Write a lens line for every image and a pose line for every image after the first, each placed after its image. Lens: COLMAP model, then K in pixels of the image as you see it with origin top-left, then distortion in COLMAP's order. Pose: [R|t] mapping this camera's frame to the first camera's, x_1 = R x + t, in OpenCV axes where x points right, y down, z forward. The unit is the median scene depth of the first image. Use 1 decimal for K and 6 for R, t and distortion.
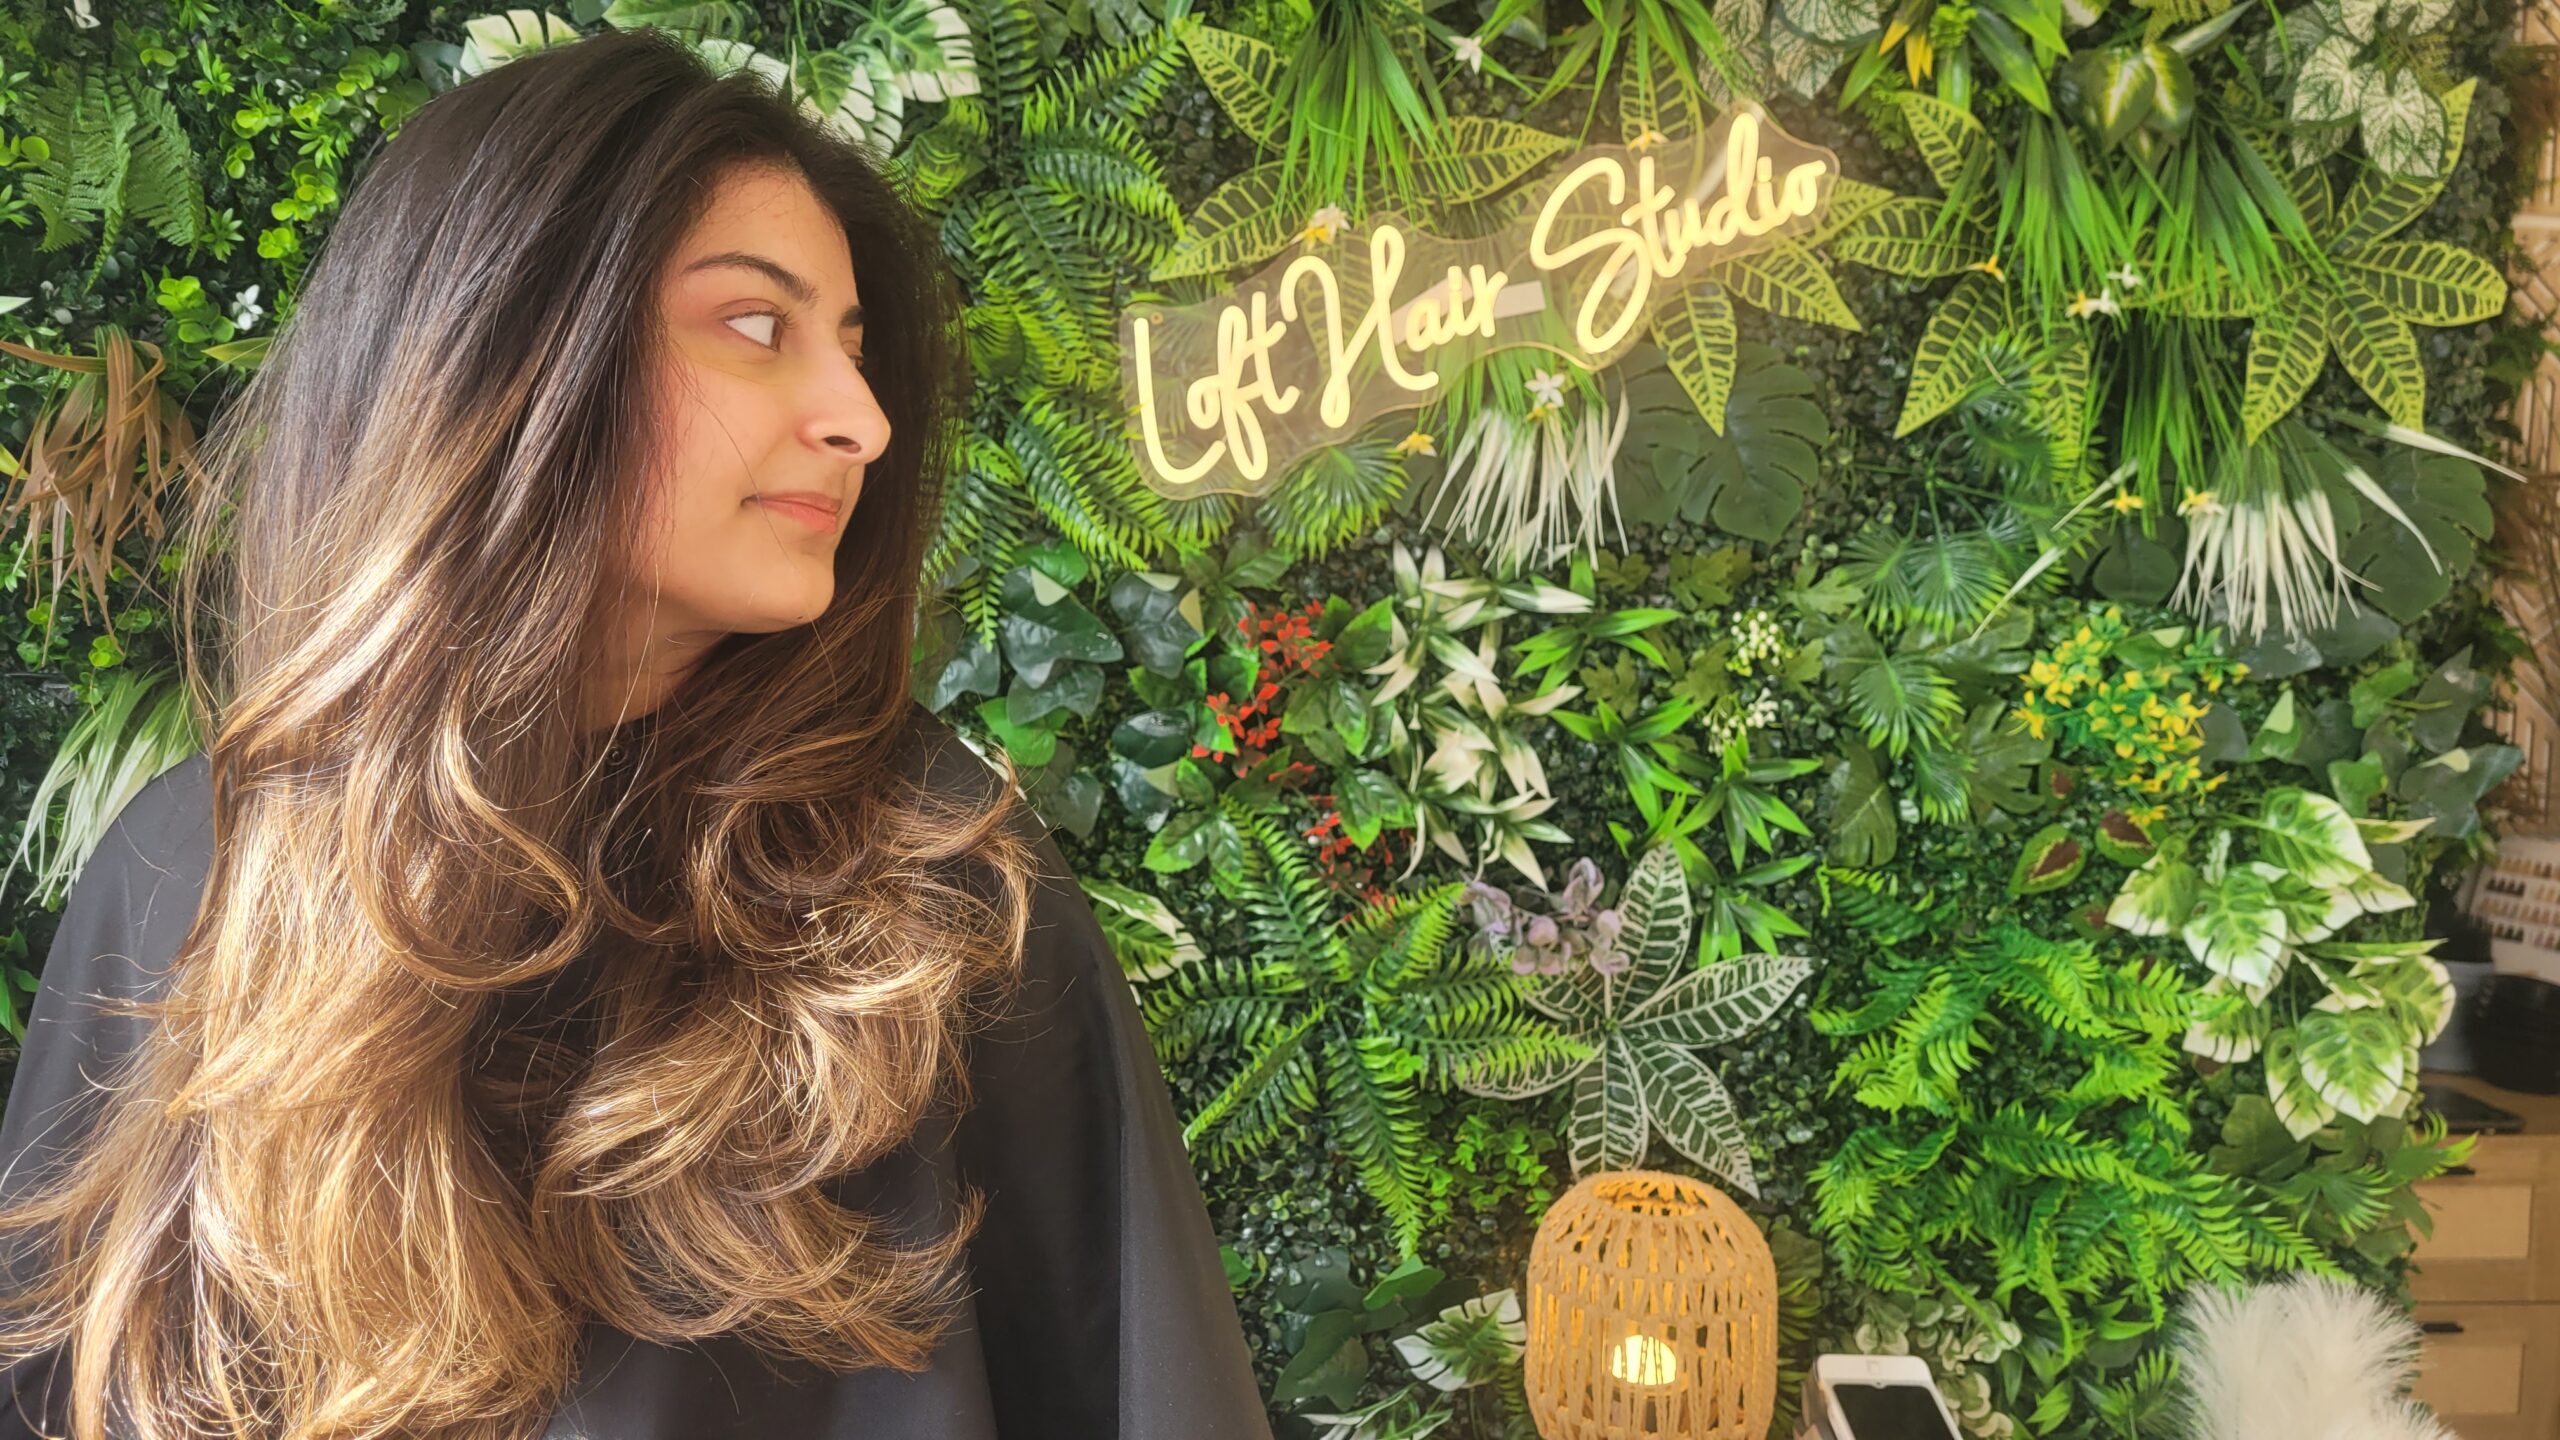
lens RADIAL K [[1923.2, 0, 1238.0], [0, 1923.2, 683.3], [0, 0, 1]] dist [0.040925, -0.040971]
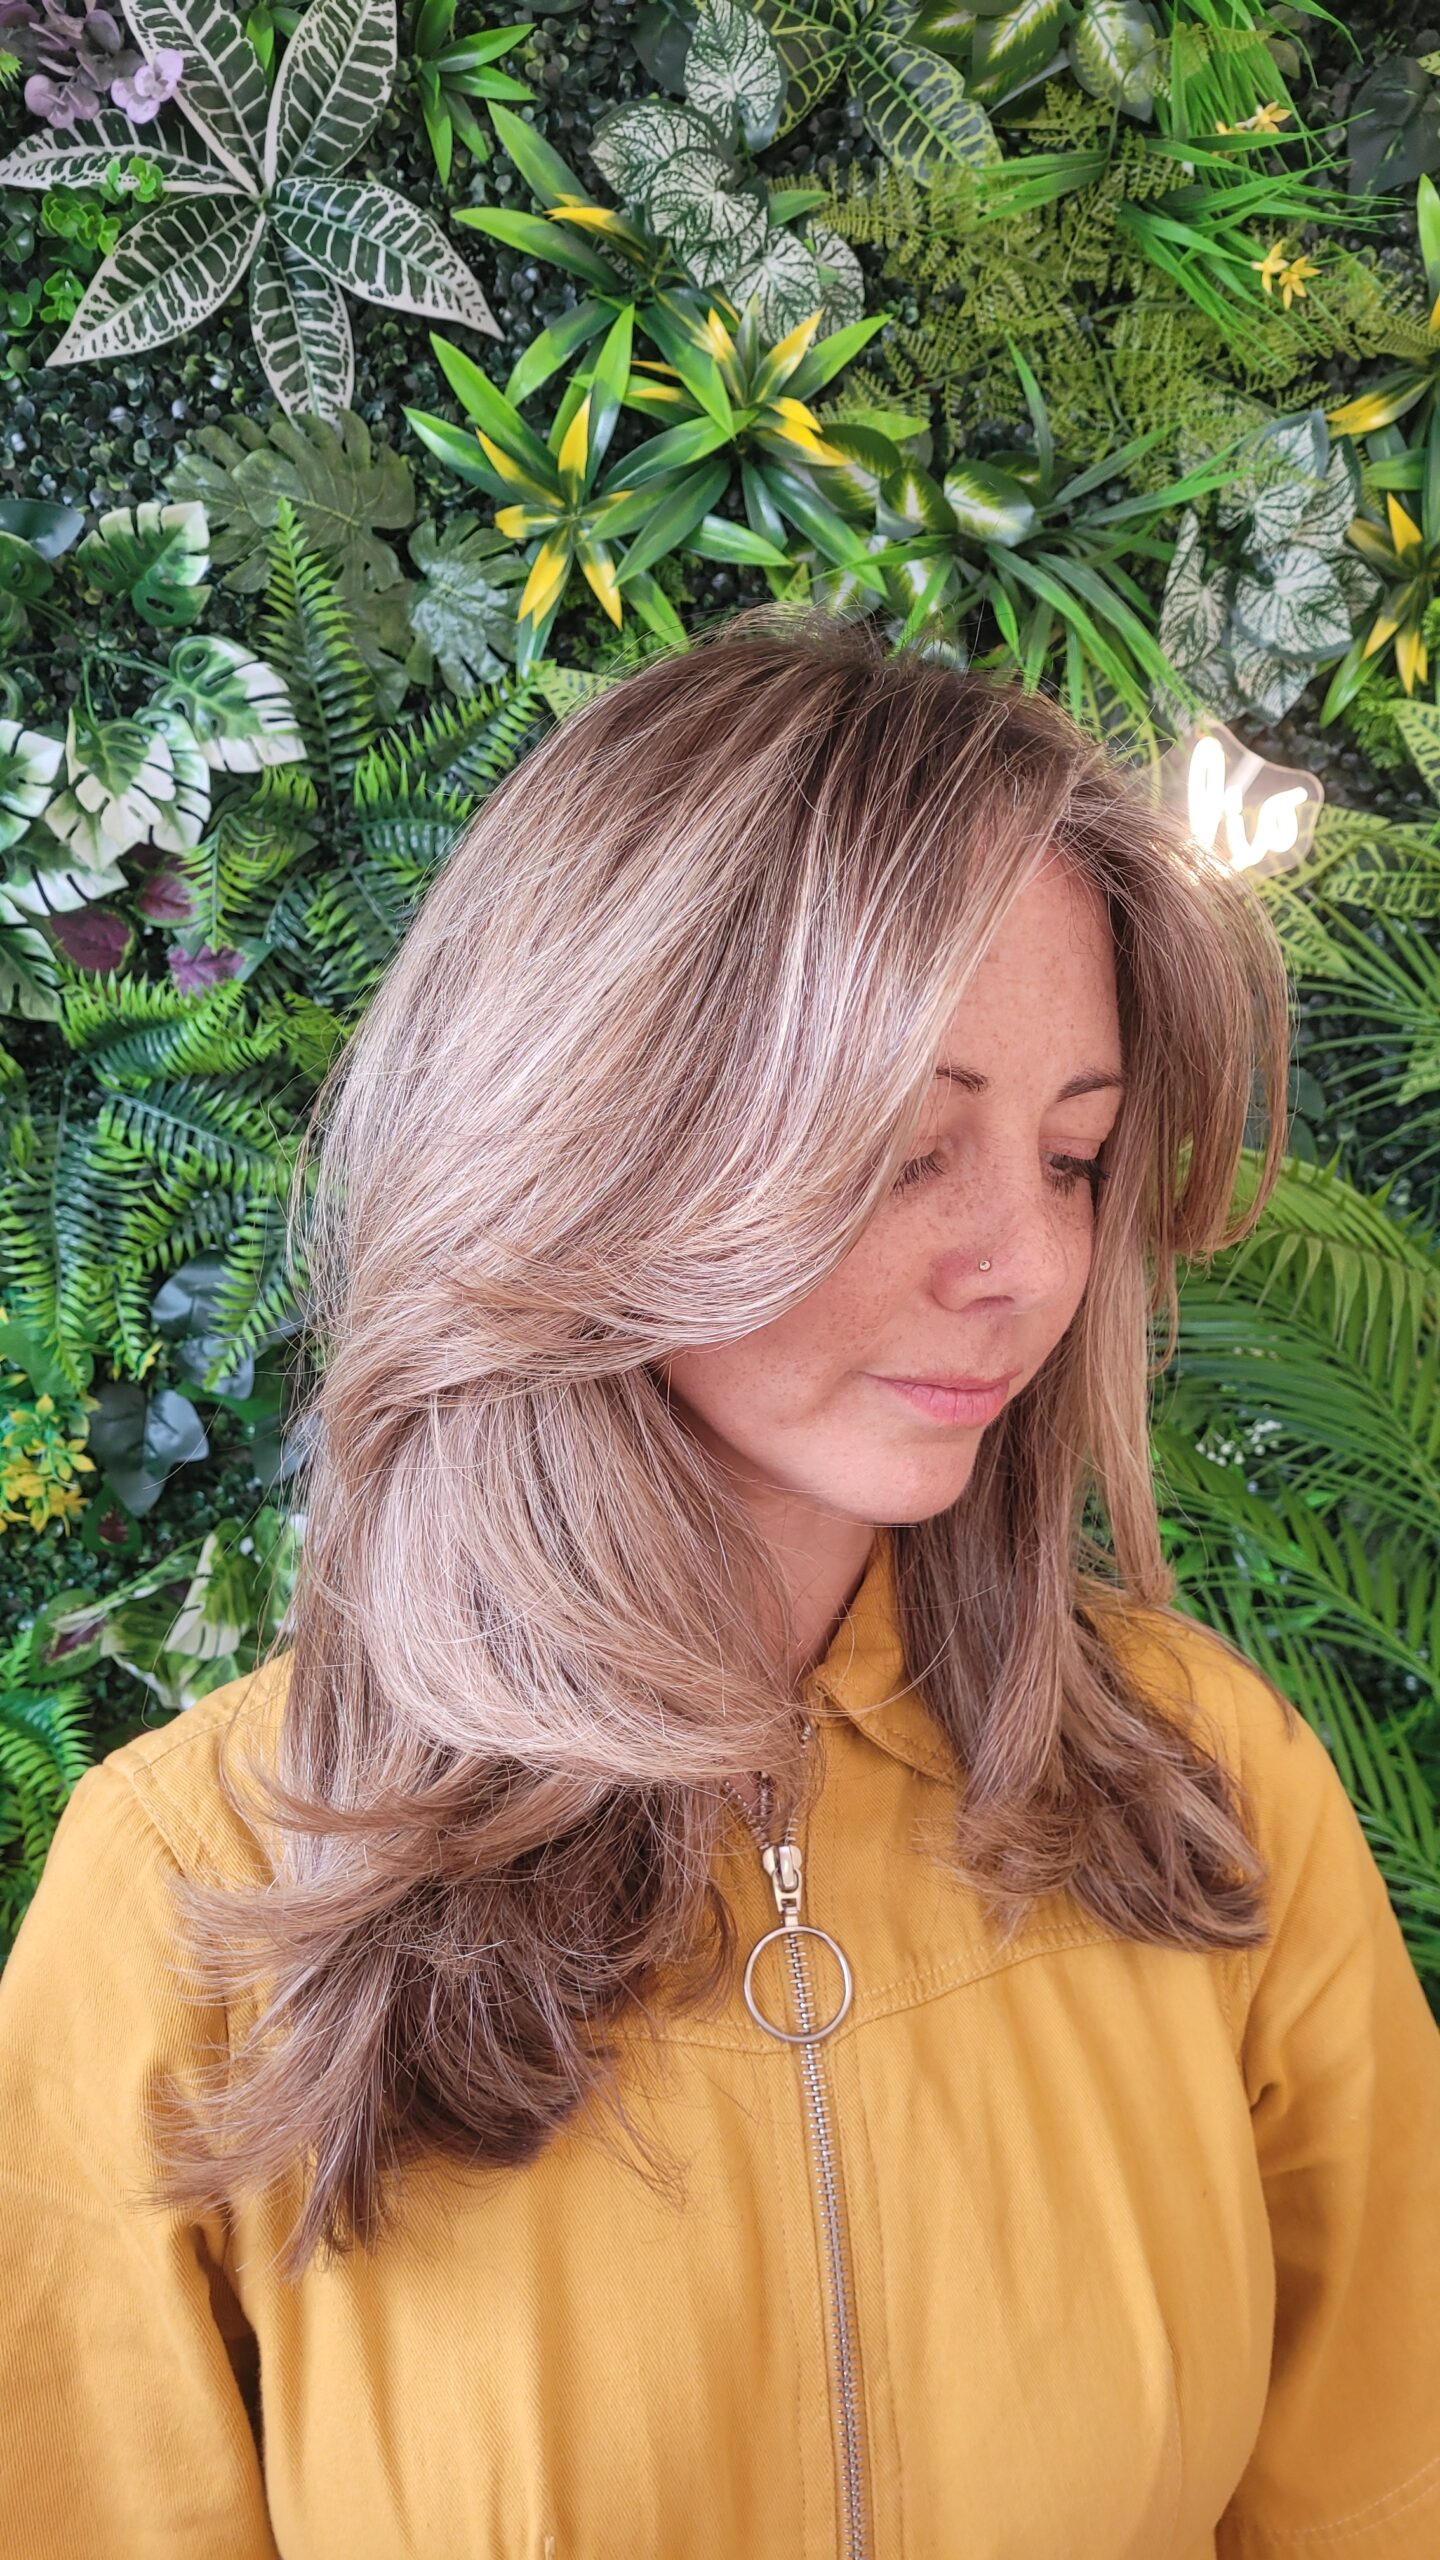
lens RADIAL K [[1923.2, 0, 741.0], [0, 1923.2, 1279.5], [0, 0, 1]] dist [0.040925, -0.040971]
pose [[0.998304, -0.040316, -0.041987, 0.084276], [0.039526, 0.999029, -0.019483, -0.047621], [0.042731, 0.017790, 0.998928, 0.146679]]
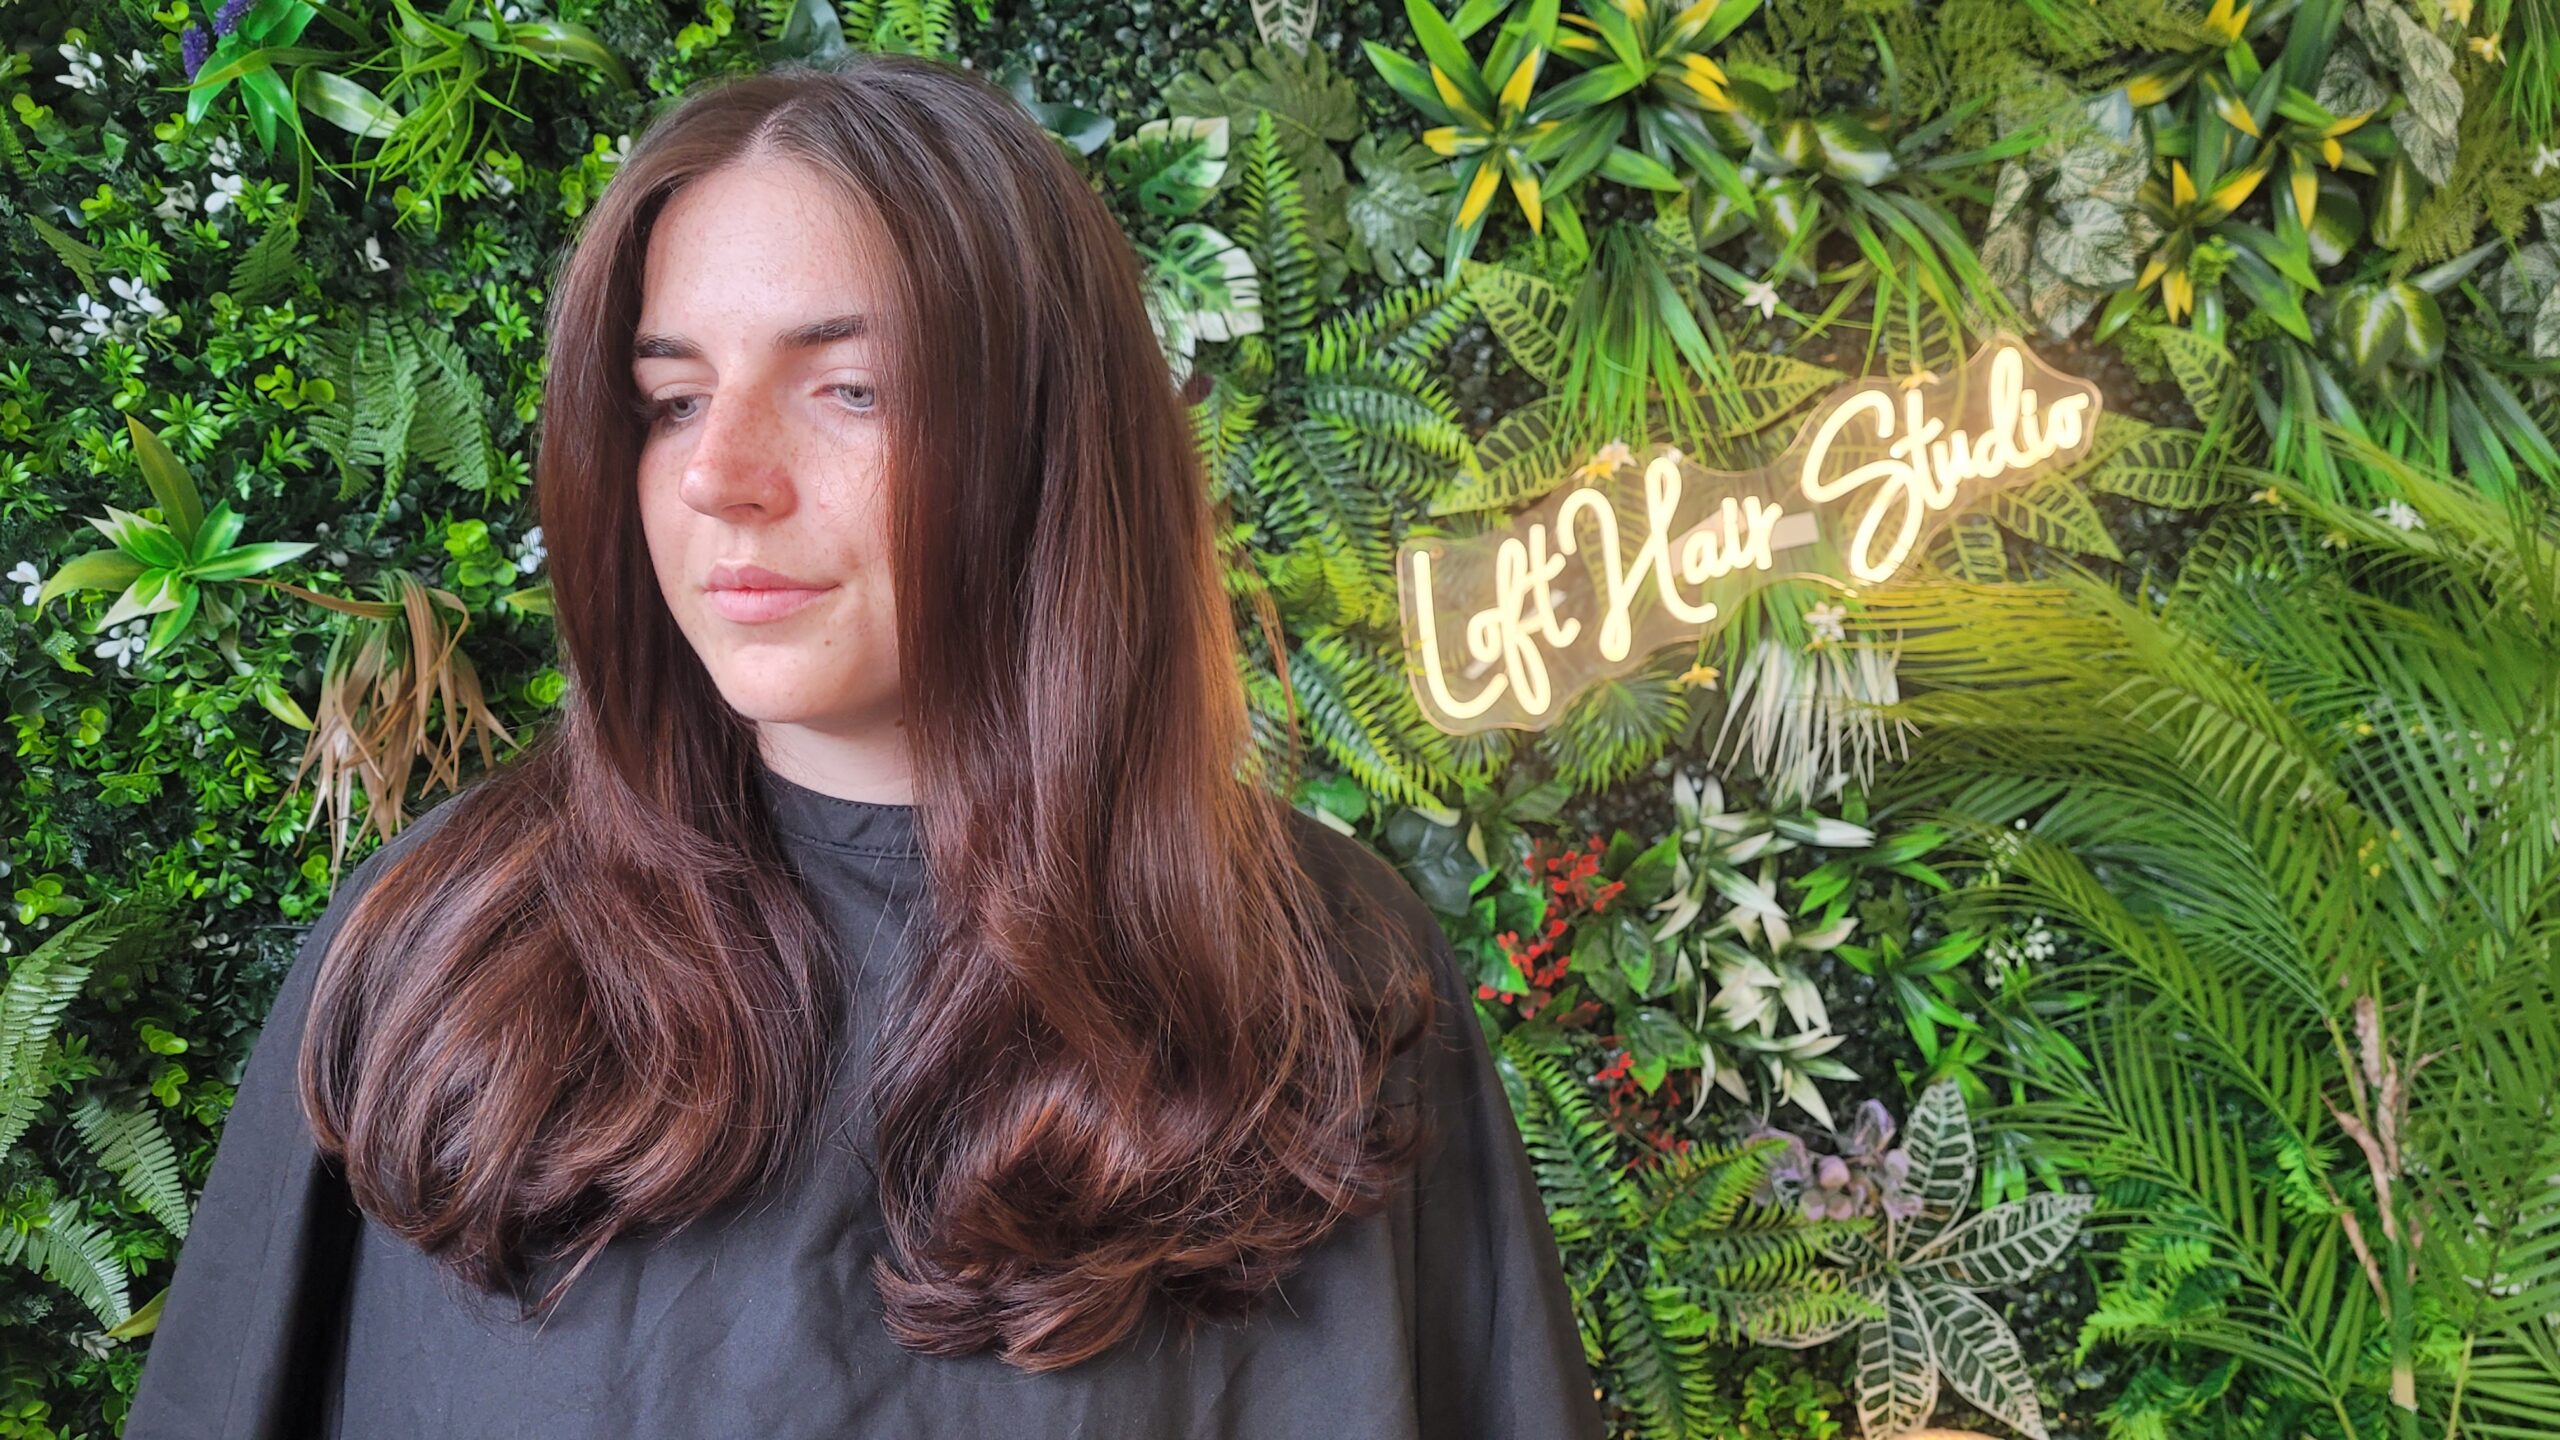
lens RADIAL K [[1923.2, 0, 1260.7], [0, 1923.2, 701.6], [0, 0, 1]] dist [0.040925, -0.040971]
pose [[0.999527, -0.004701, 0.030382, -0.160836], [0.006785, 0.997602, -0.068882, -0.044302], [-0.029986, 0.069055, 0.997162, 0.018277]]
